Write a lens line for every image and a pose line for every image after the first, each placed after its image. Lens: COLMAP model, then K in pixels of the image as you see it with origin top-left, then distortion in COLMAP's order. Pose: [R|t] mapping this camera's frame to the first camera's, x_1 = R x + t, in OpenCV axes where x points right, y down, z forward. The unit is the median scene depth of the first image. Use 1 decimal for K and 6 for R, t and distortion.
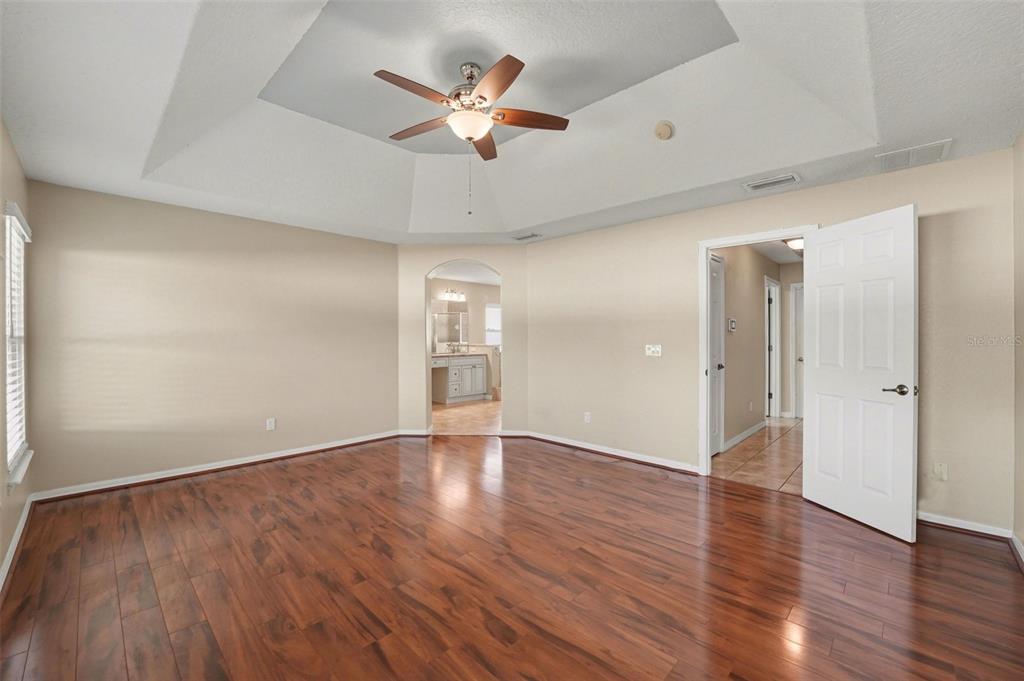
lens RADIAL K [[423.7, 0, 515.1], [0, 423.7, 341.9], [0, 0, 1]] dist [-0.023402, 0.000026]
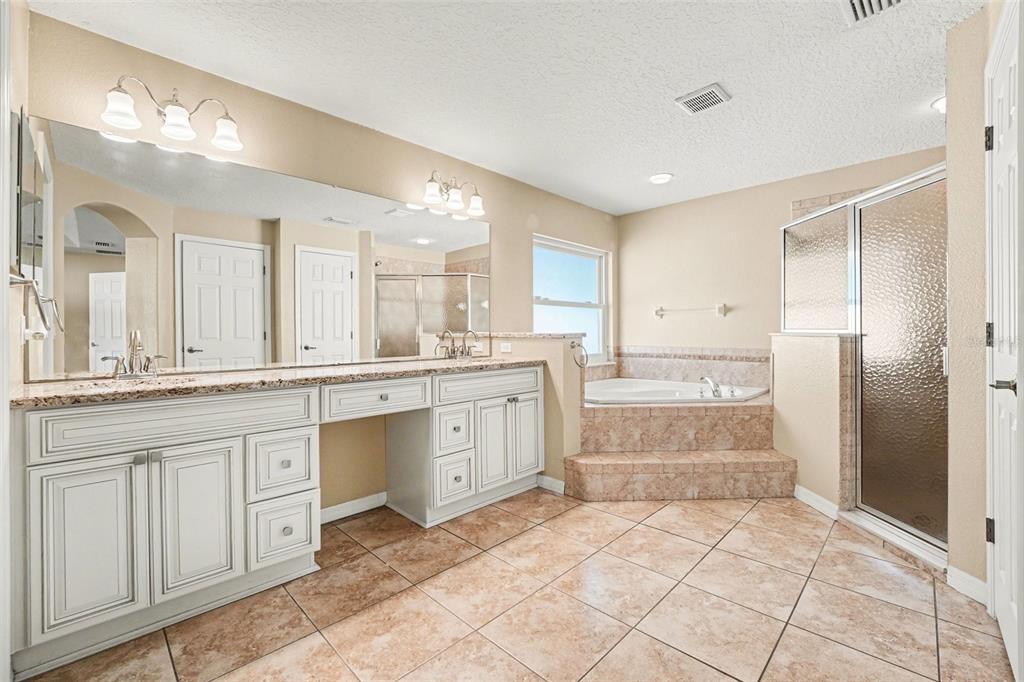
lens RADIAL K [[423.7, 0, 512.3], [0, 423.7, 336.2], [0, 0, 1]] dist [-0.023402, 0.000026]
pose [[0.999773, -0.007081, -0.020074, -0.085983], [0.006886, 0.999928, -0.009793, 0.011426], [0.020142, 0.009652, 0.999751, 0.635666]]
